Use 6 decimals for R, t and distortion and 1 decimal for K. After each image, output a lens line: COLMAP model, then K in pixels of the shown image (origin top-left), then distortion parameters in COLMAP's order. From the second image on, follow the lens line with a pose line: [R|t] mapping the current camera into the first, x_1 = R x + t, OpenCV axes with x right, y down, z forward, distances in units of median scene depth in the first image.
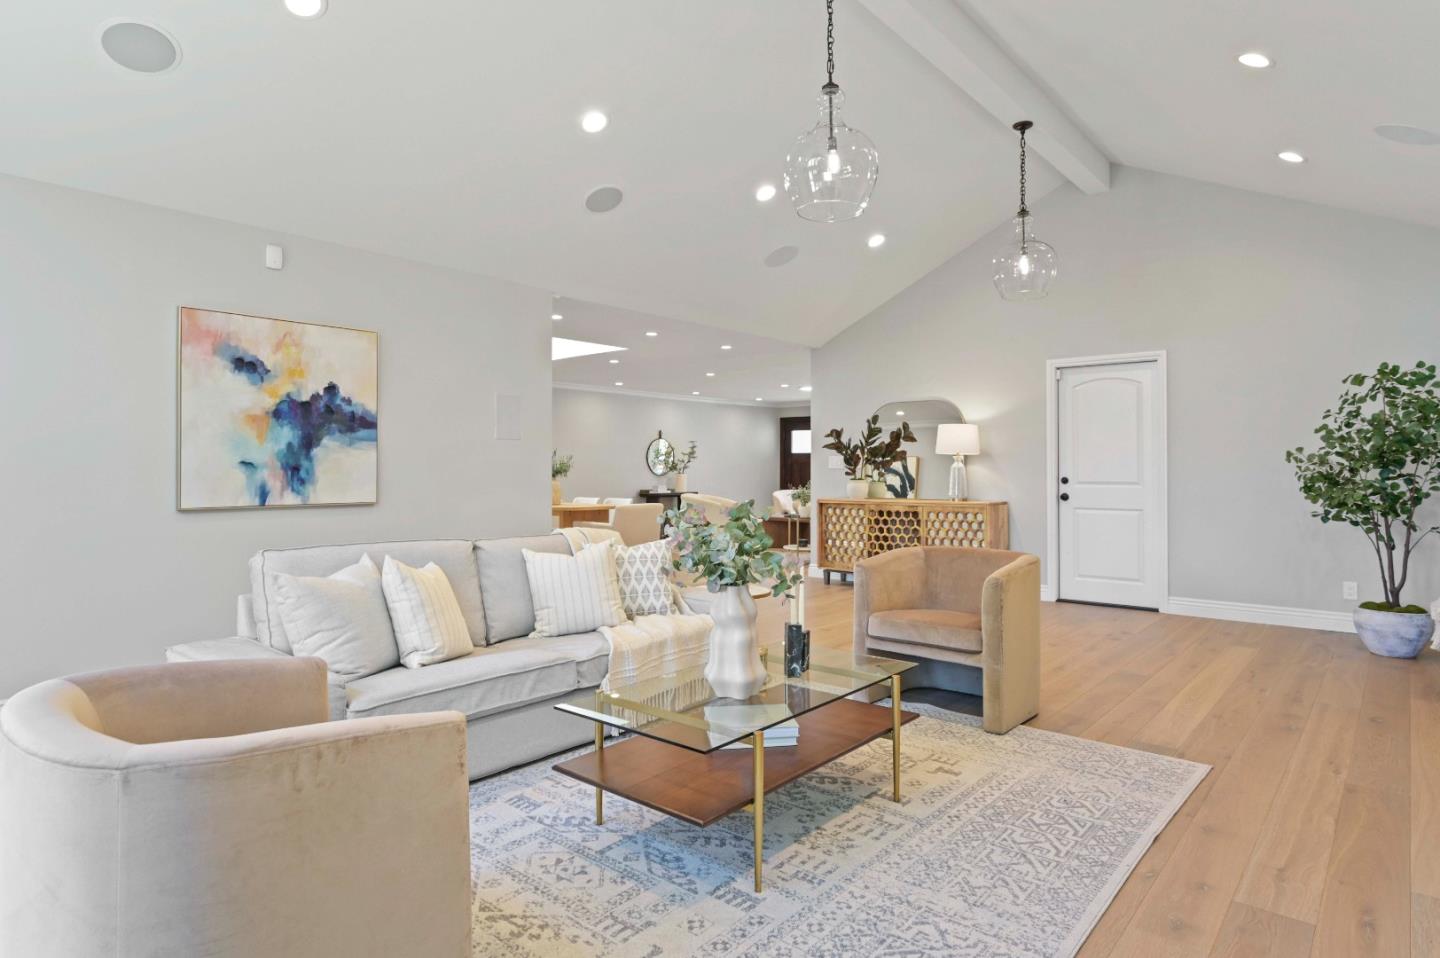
lens RADIAL K [[848.2, 0, 702.0], [0, 848.2, 447.5], [0, 0, 1]] dist [-0.002559, 0.001161]
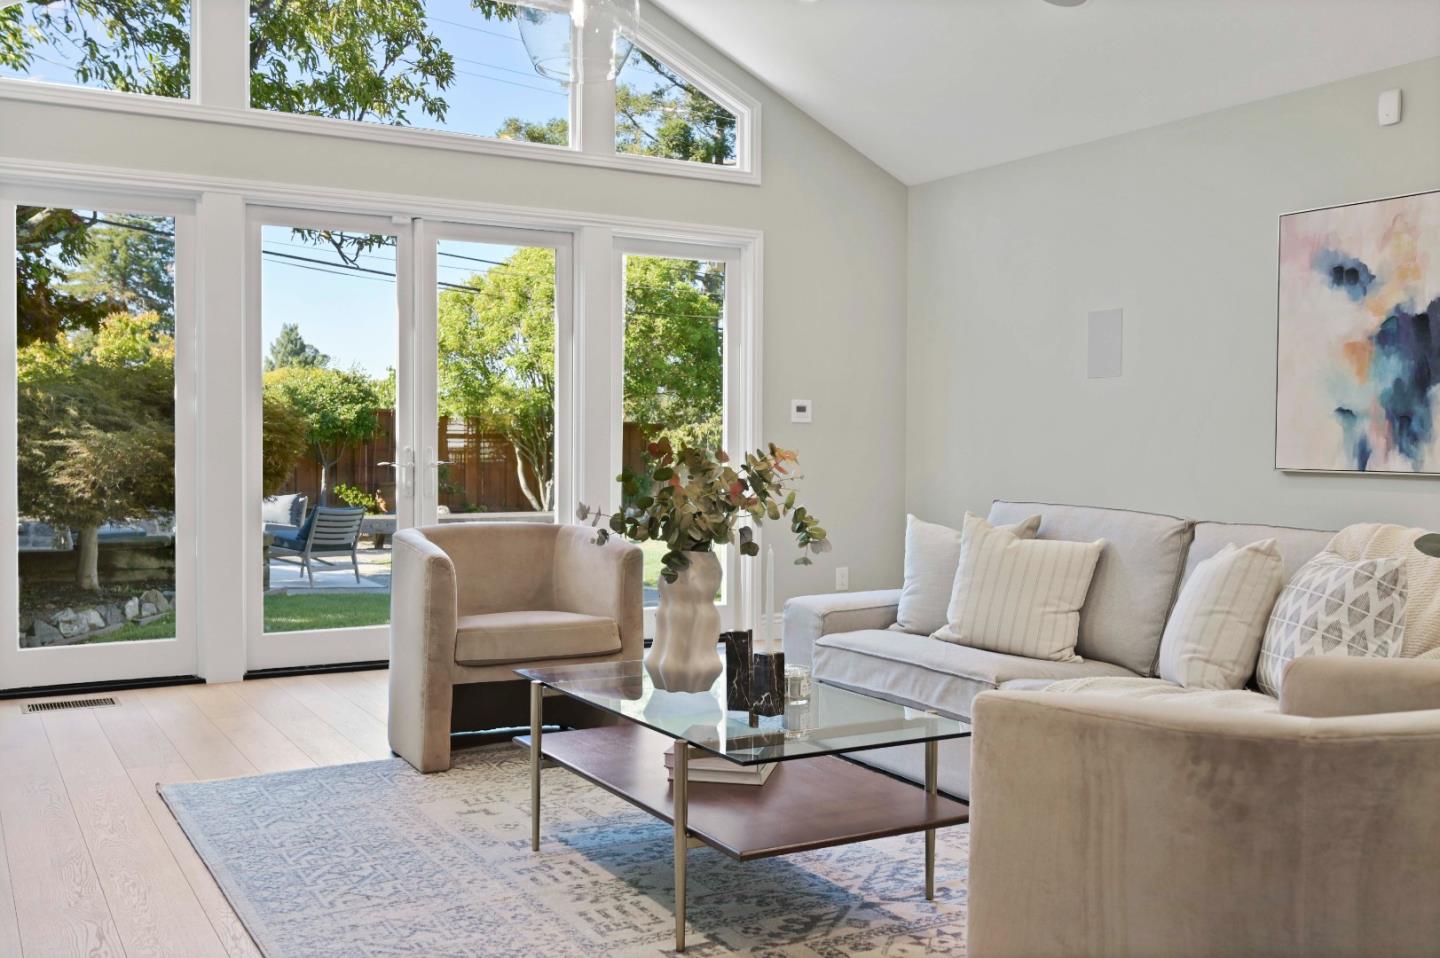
lens RADIAL K [[1369.7, 0, 705.4], [0, 1369.7, 449.9], [0, 0, 1]] dist [-0.006842, 0.000000]
pose [[-0.353785, 0.004260, -0.935317, 0.735575], [0.012615, 0.999920, -0.000217, 0.044793], [0.935242, -0.011876, -0.353811, 0.895201]]
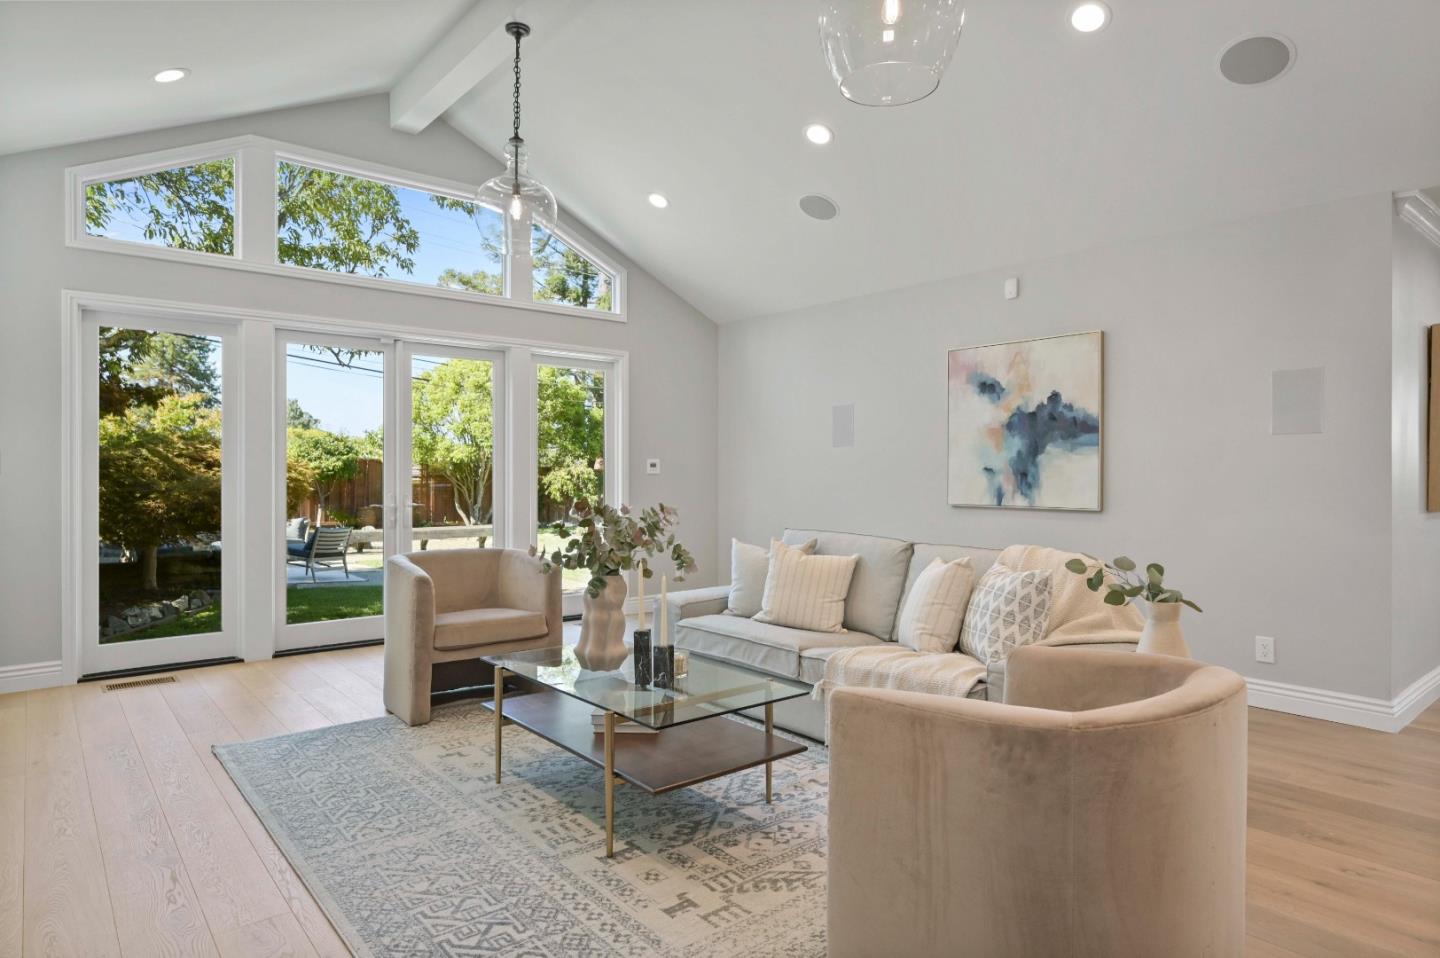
lens RADIAL K [[848.2, 0, 720.2], [0, 848.2, 456.8], [0, 0, 1]] dist [-0.002559, 0.001161]
pose [[-0.187348, -0.019004, -0.982110, 0.703609], [0.020901, 0.999509, -0.023328, 0.020697], [0.982071, -0.024898, -0.186859, 0.845301]]
